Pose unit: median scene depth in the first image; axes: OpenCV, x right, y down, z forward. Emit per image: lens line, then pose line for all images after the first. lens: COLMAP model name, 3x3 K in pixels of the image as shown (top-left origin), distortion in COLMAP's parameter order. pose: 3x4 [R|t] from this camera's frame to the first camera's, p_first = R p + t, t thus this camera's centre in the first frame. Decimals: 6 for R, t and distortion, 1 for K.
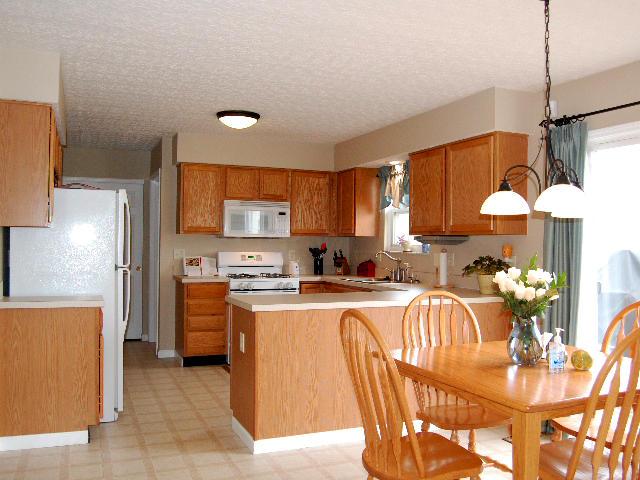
lens RADIAL K [[598.3, 0, 319.8], [0, 598.3, 240.5], [0, 0, 1]] dist [-0.007071, 0.000000]
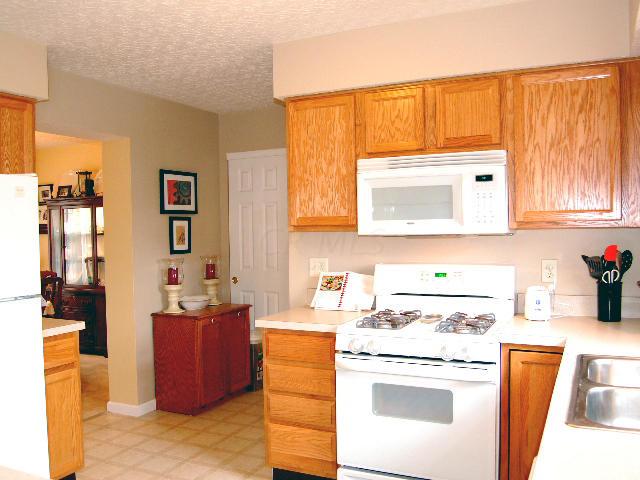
lens RADIAL K [[598.3, 0, 320.2], [0, 598.3, 239.7], [0, 0, 1]] dist [-0.007071, 0.000000]
pose [[0.682088, -0.008222, -0.731224, 0.171616], [0.025930, 0.999580, 0.012948, -0.009440], [0.730810, -0.027792, 0.682015, 0.627363]]
